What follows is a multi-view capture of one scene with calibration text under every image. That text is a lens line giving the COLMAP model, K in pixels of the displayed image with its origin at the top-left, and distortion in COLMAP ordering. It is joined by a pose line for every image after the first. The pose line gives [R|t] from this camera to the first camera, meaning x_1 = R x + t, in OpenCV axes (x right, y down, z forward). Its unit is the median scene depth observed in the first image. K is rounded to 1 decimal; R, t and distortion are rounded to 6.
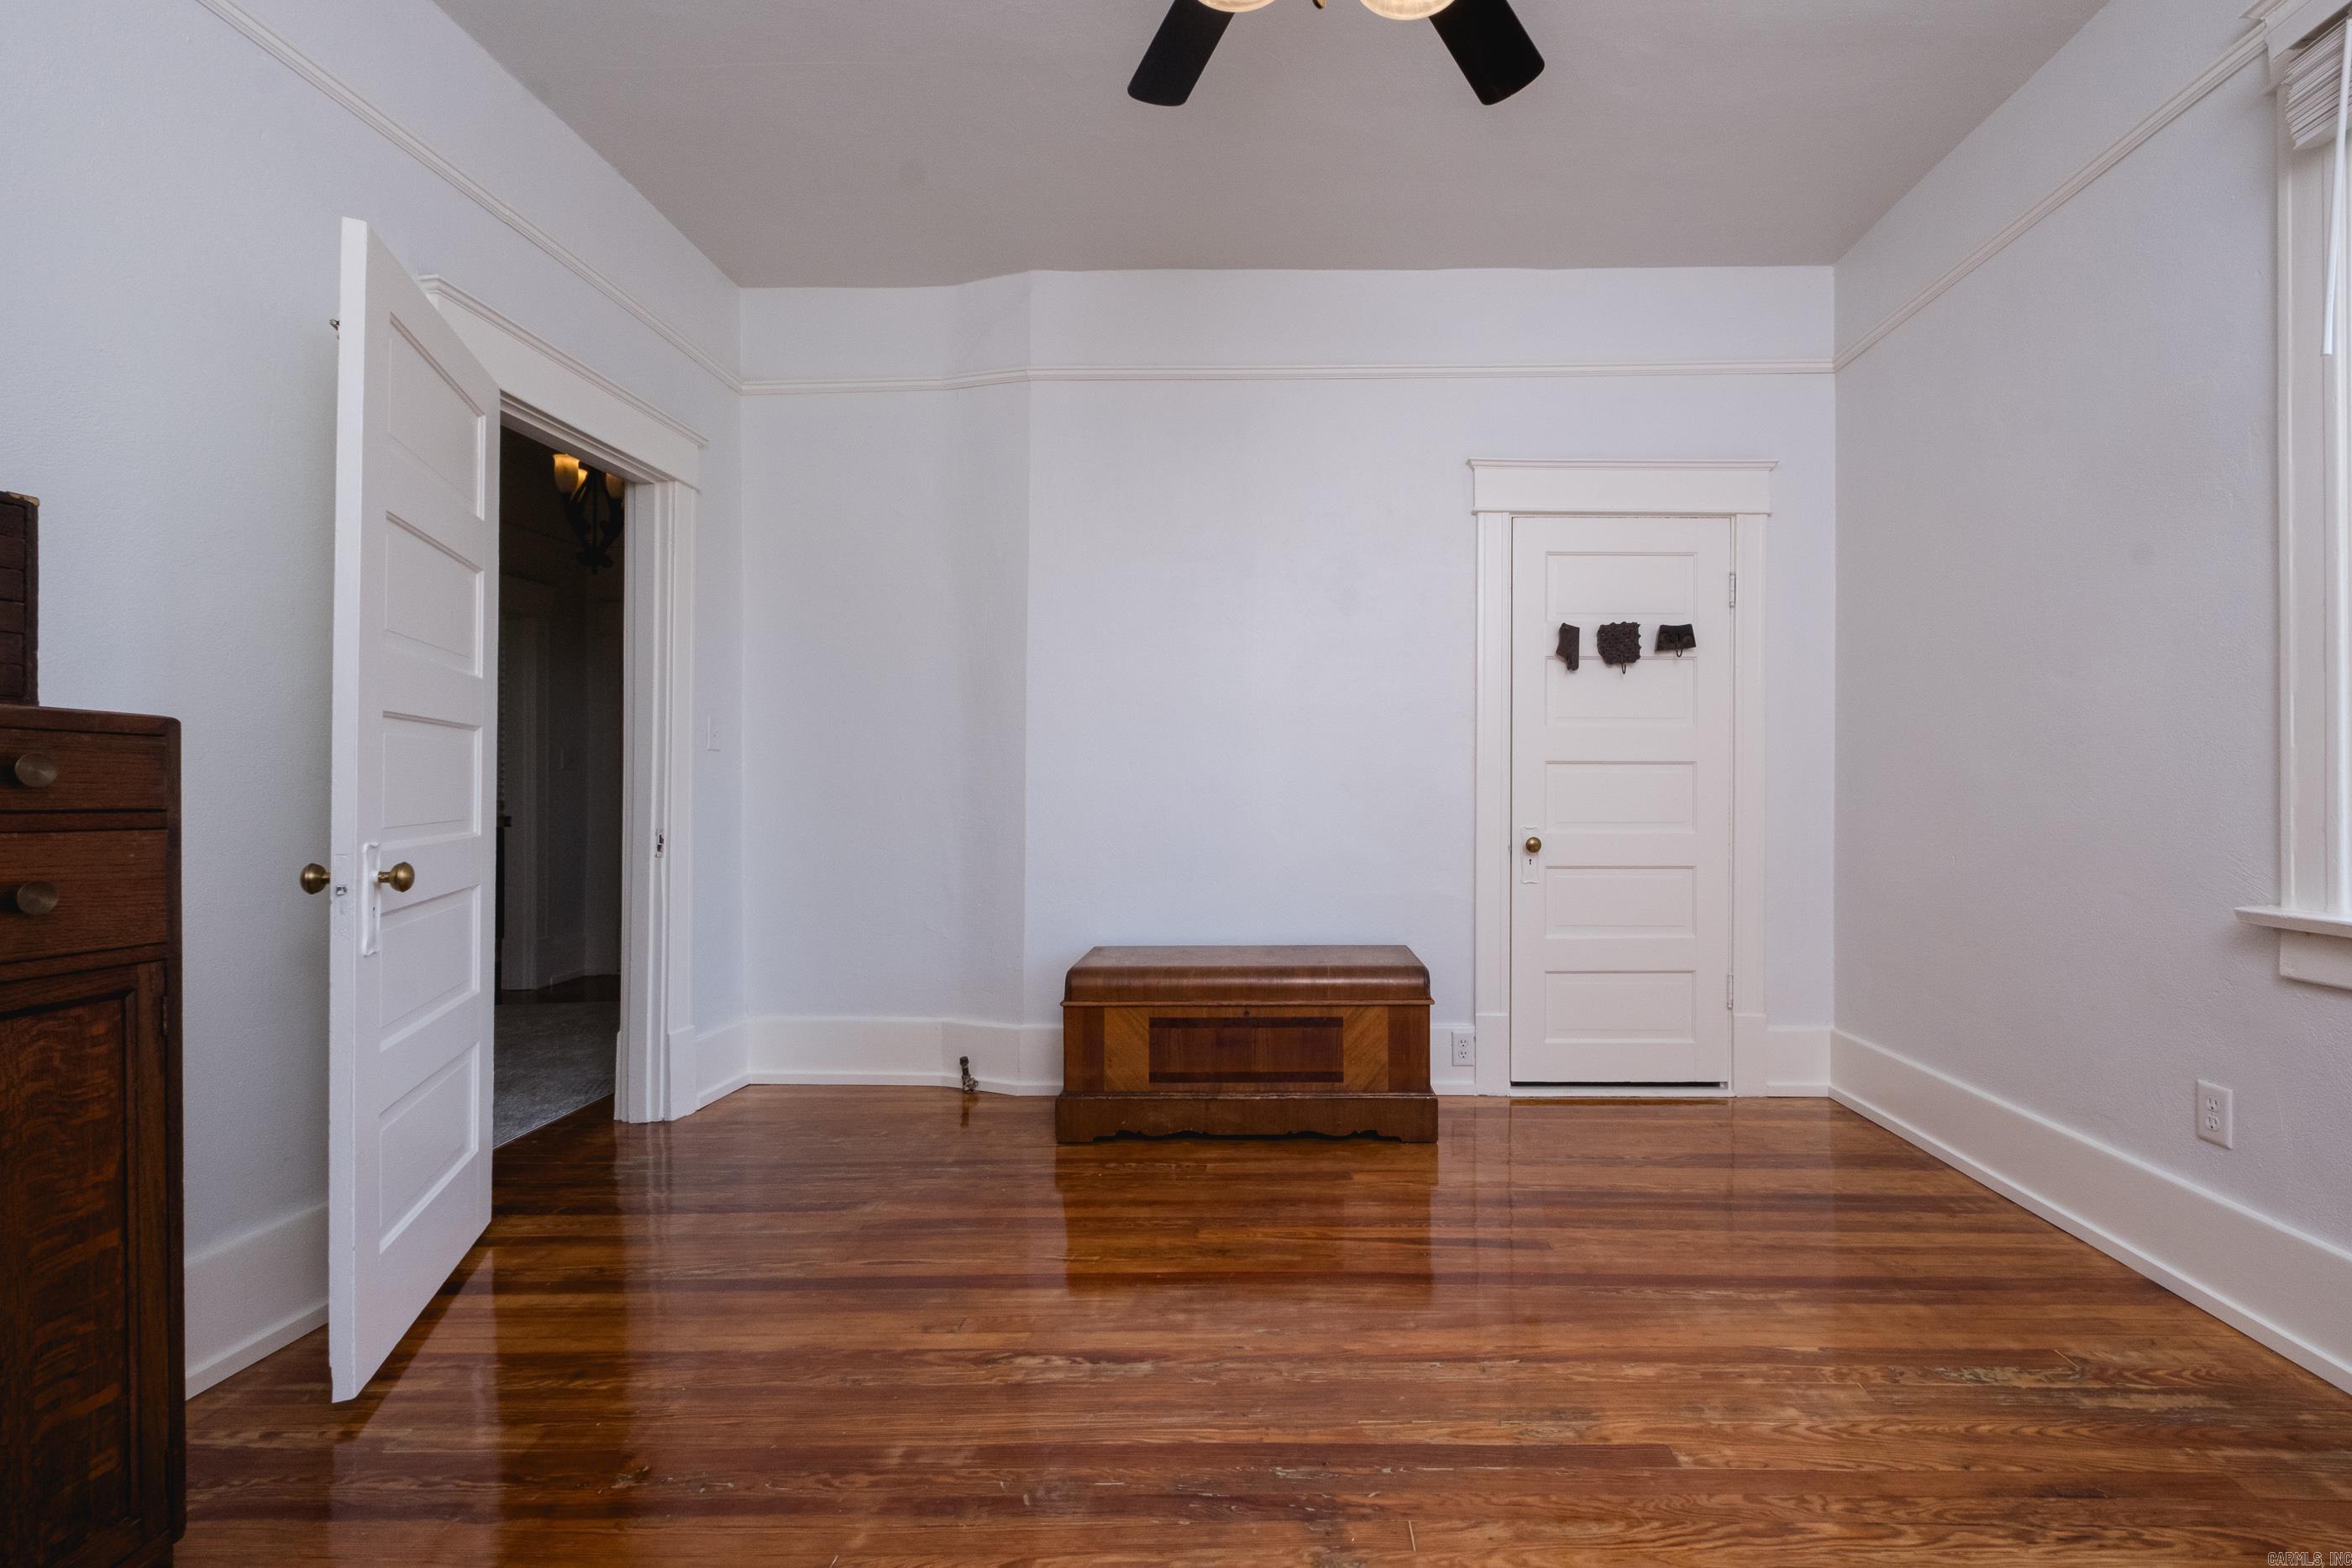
lens RADIAL K [[1059.3, 0, 1269.4], [0, 1059.3, 780.4], [0, 0, 1]] dist [0.000261, -0.000228]
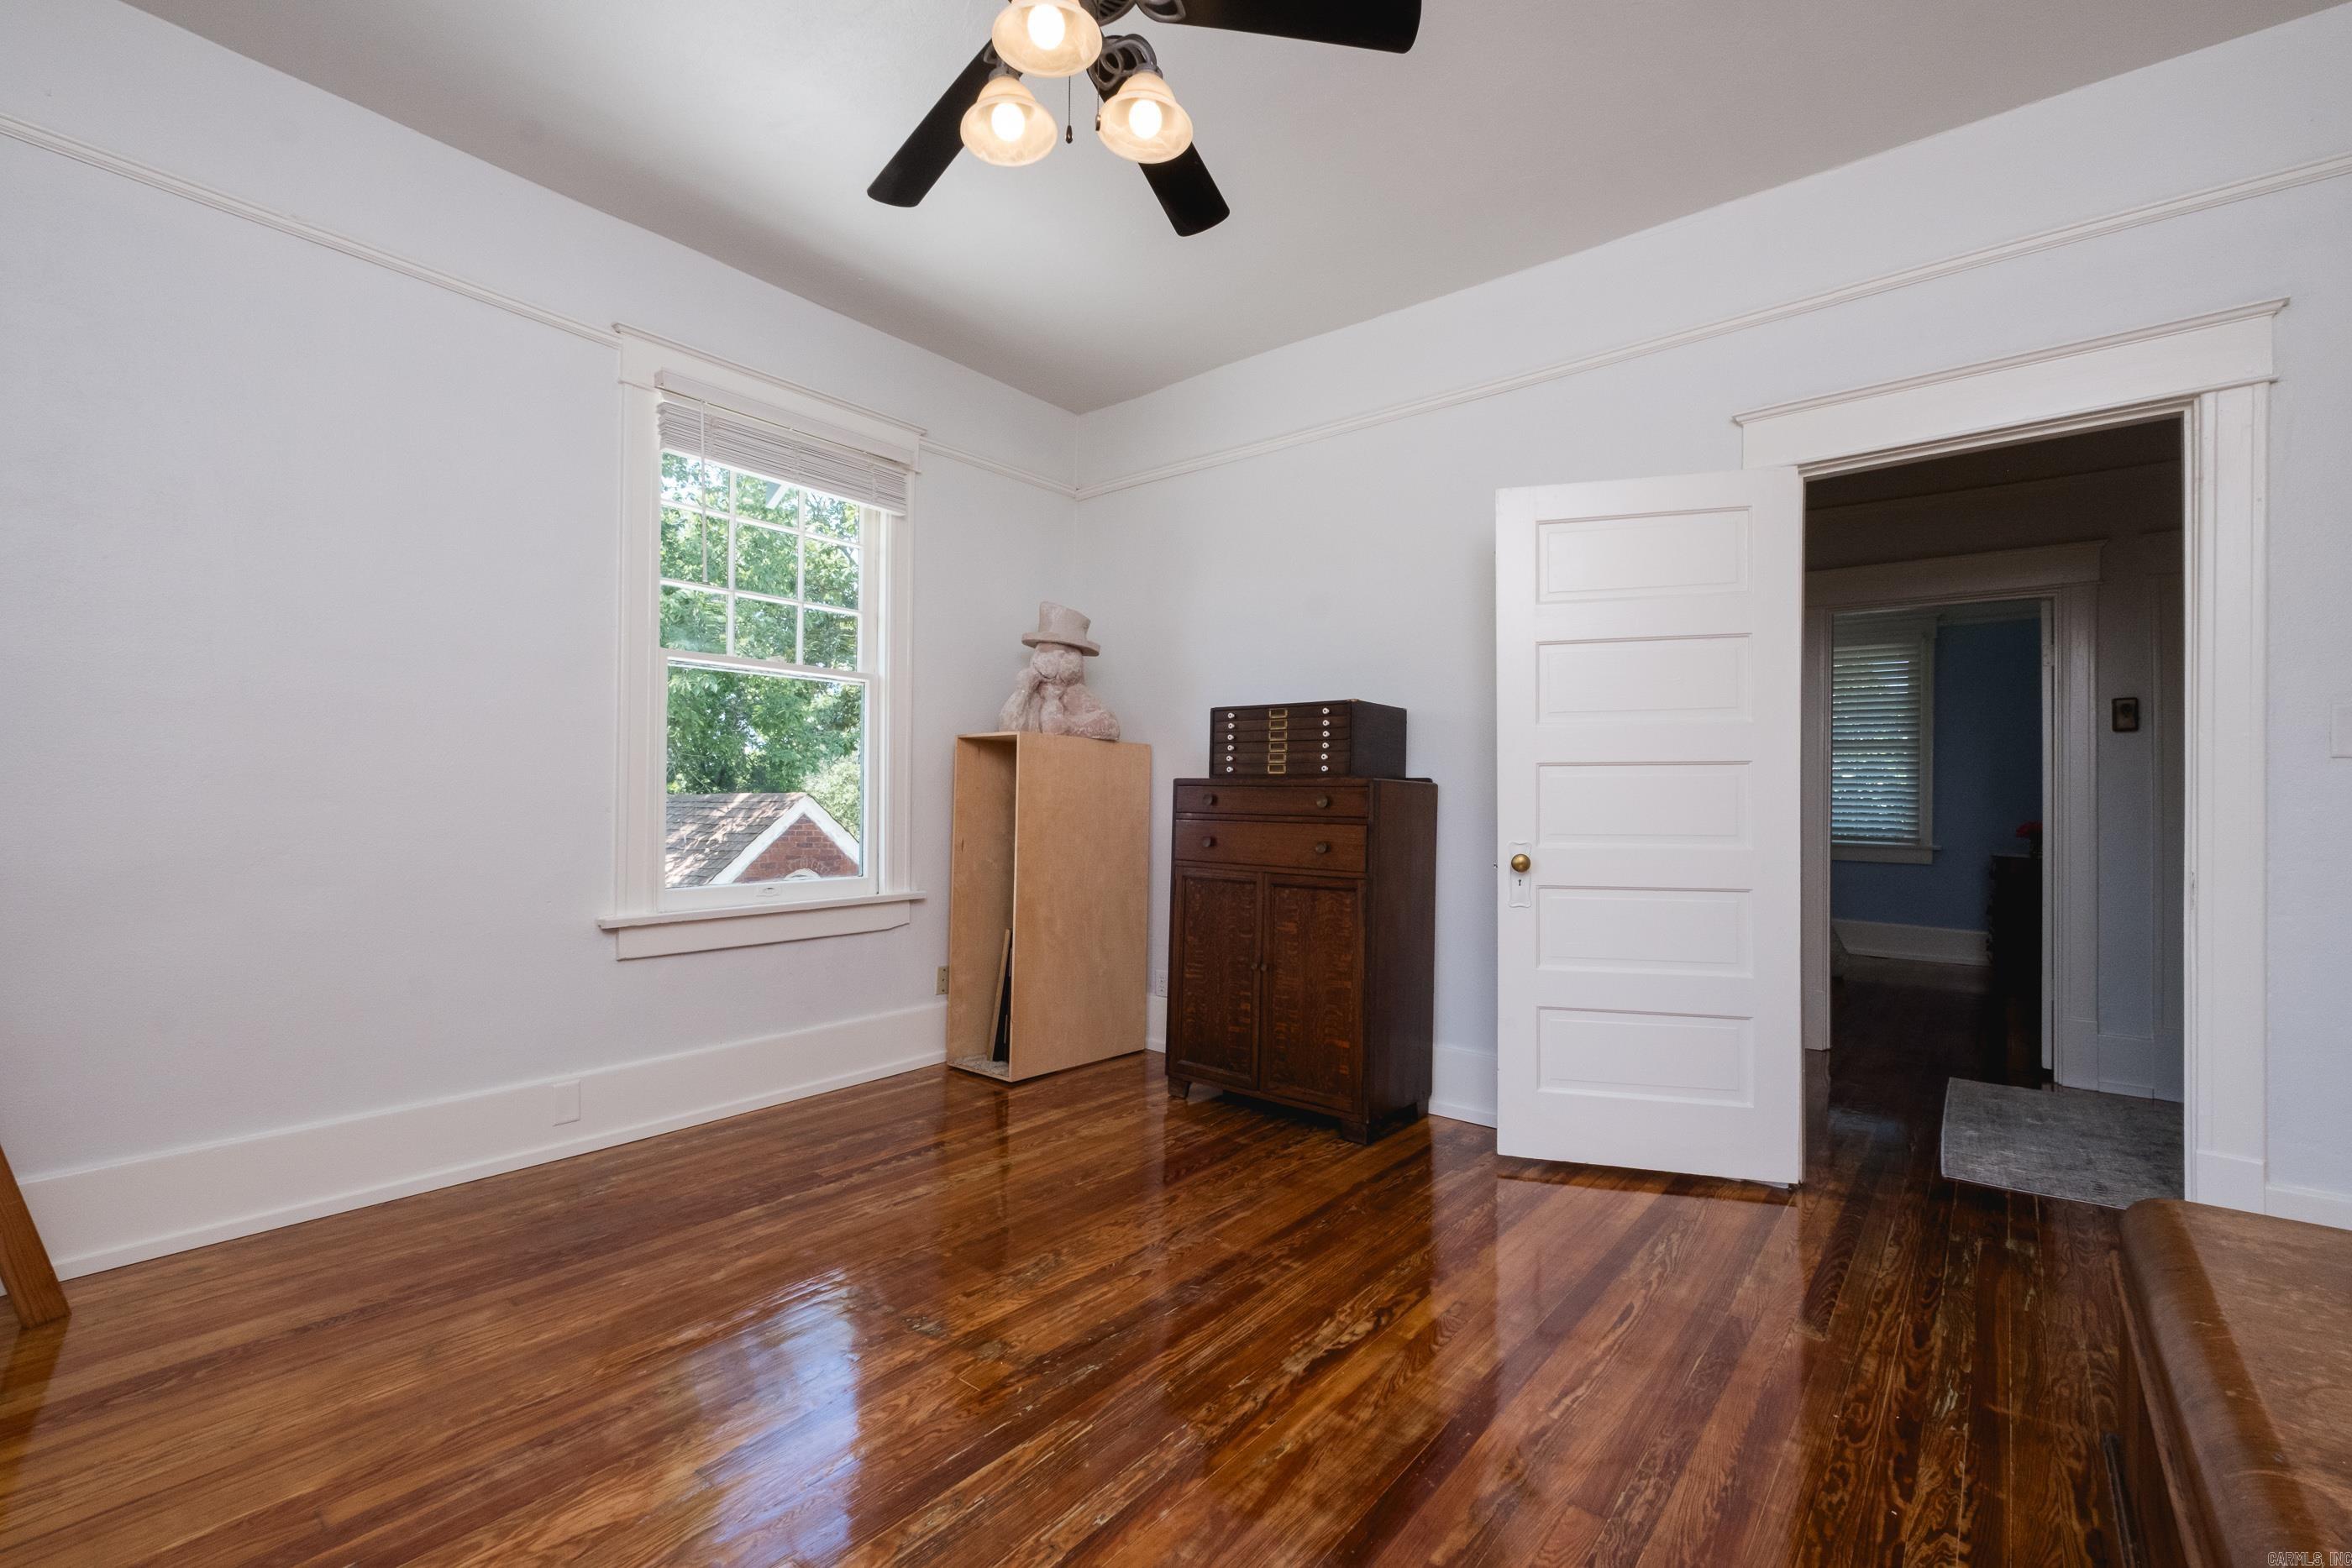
lens RADIAL K [[998.9, 0, 1179.2], [0, 998.9, 793.7], [0, 0, 1]] dist [0.000062, -0.000451]
pose [[-0.629885, -0.007352, -0.776654, 0.770407], [0.000084, 0.999955, -0.009534, -0.002867], [0.776689, -0.006071, -0.629855, 1.635702]]
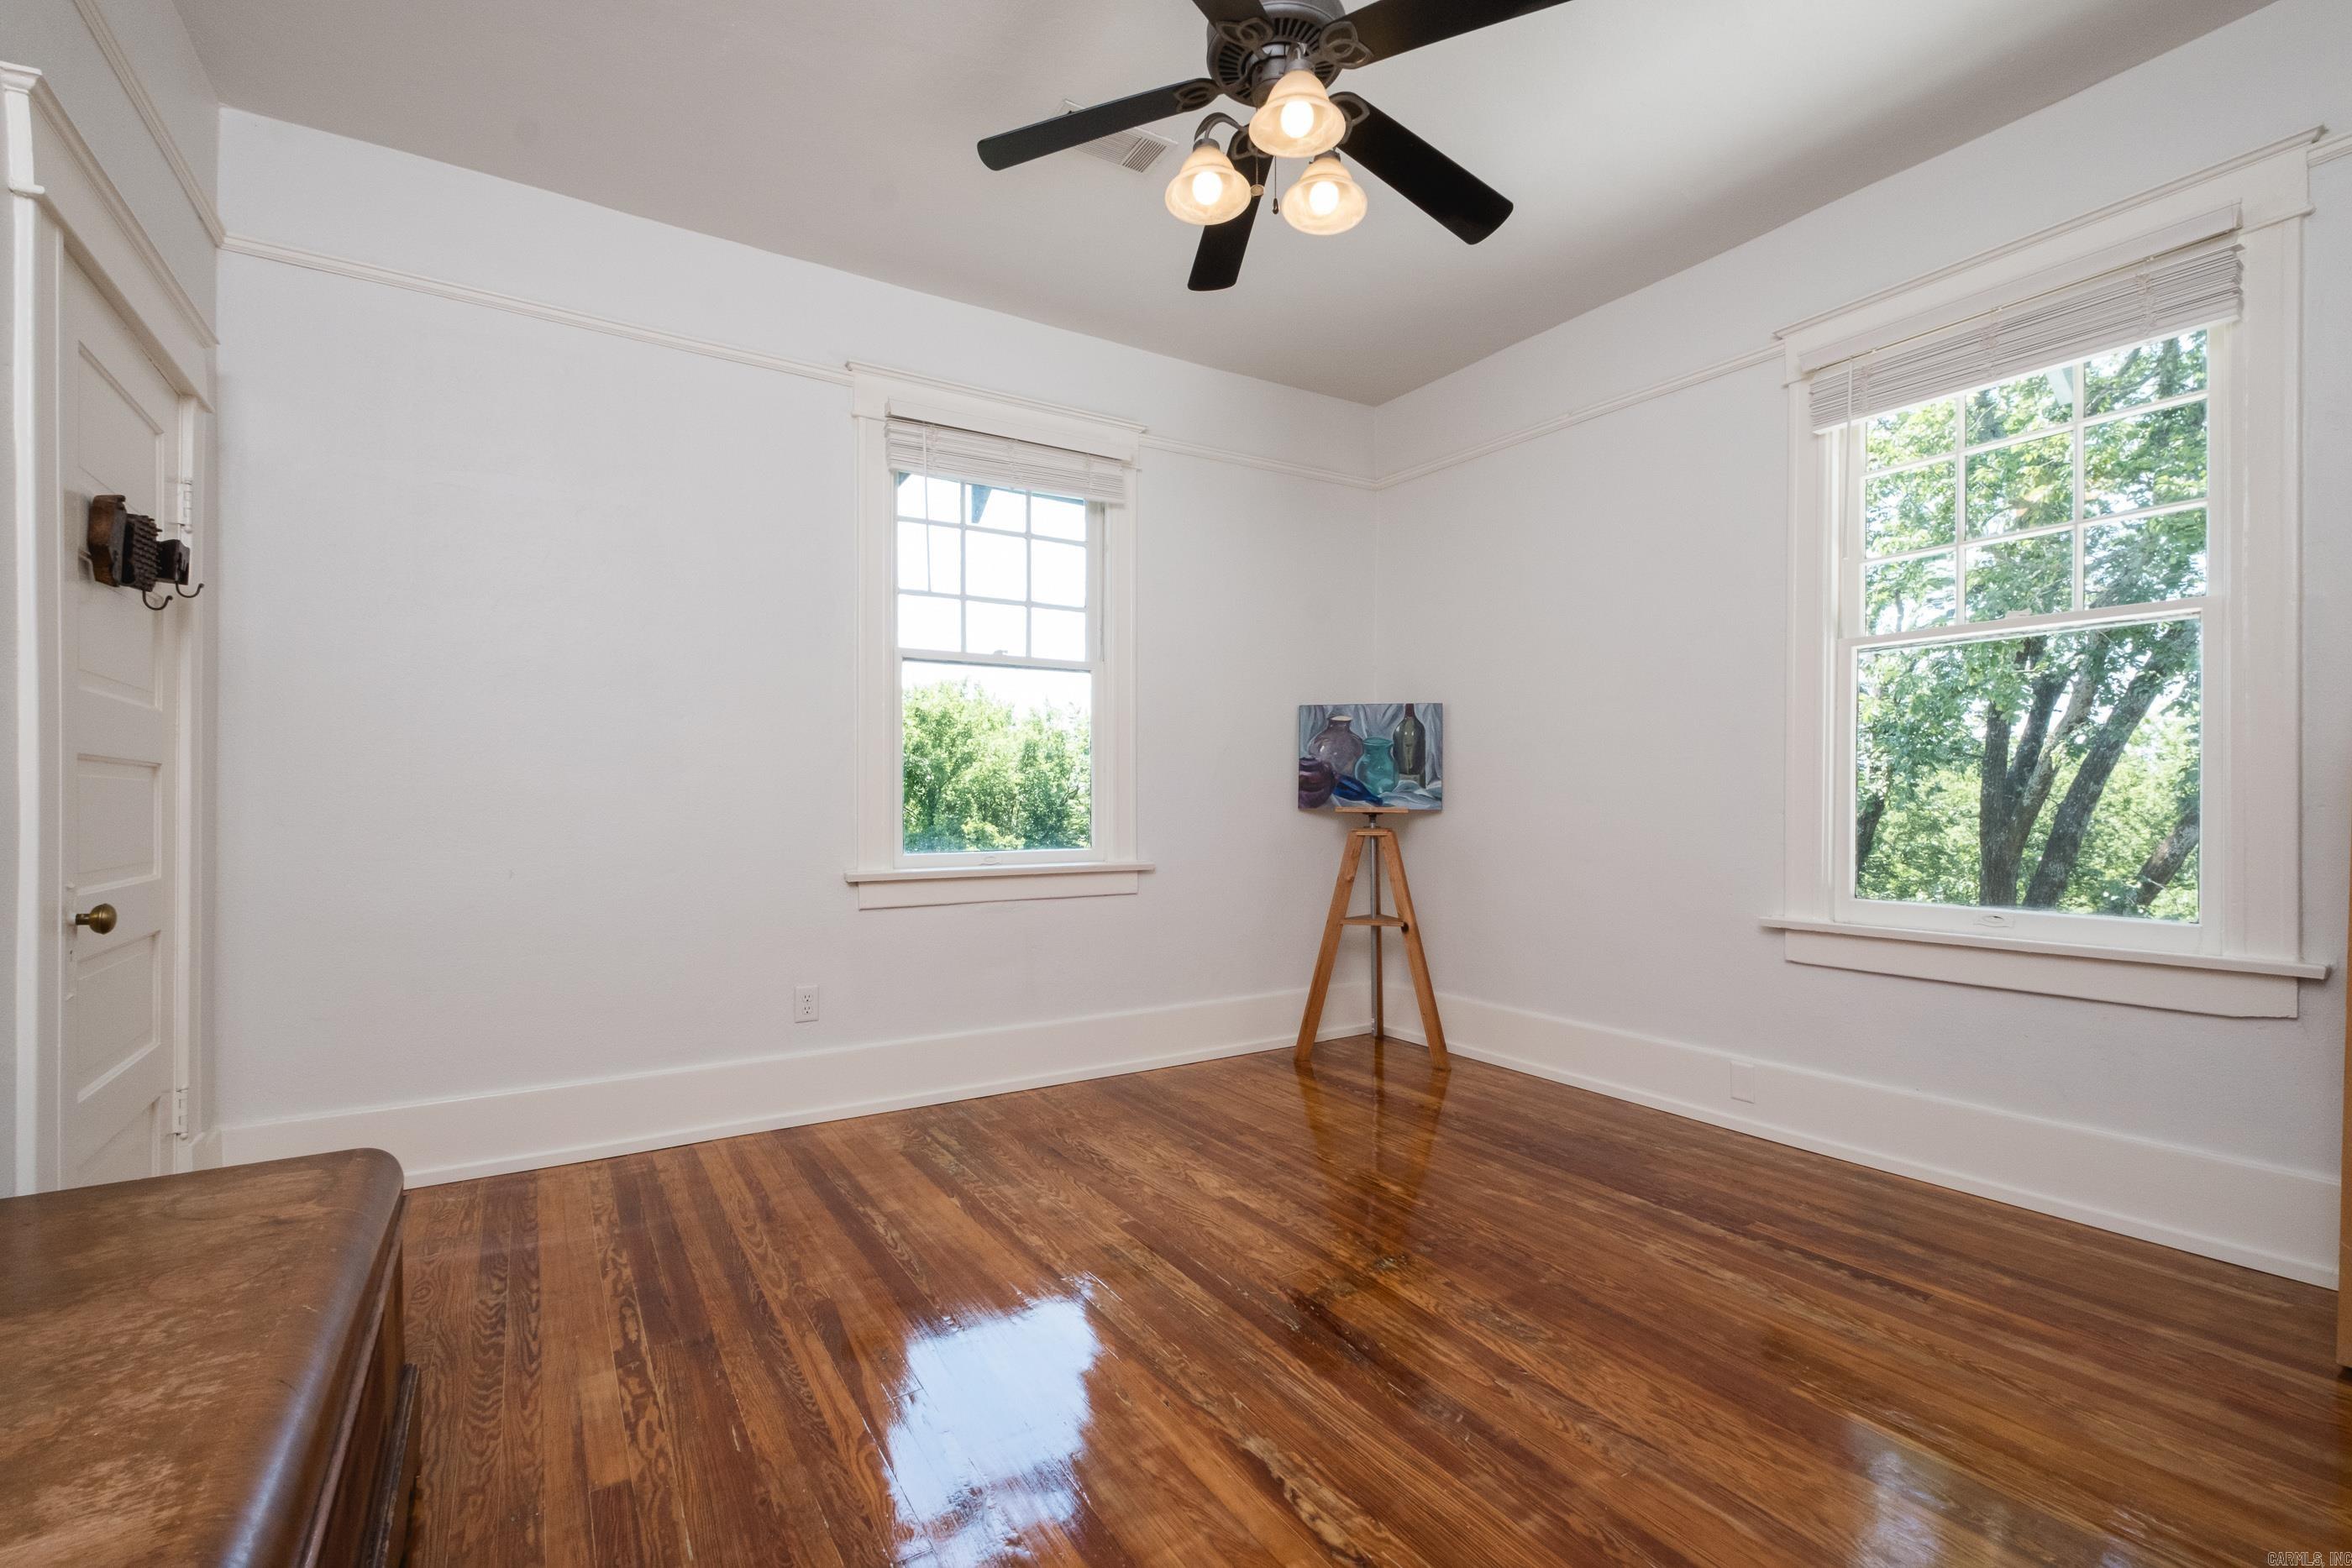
lens RADIAL K [[998.9, 0, 1179.2], [0, 998.9, 793.7], [0, 0, 1]] dist [0.000062, -0.000451]
pose [[-0.551270, 0.005840, 0.834307, -0.858645], [-0.005457, 0.999929, -0.010604, 0.001352], [-0.834309, -0.010399, -0.551199, 1.635624]]
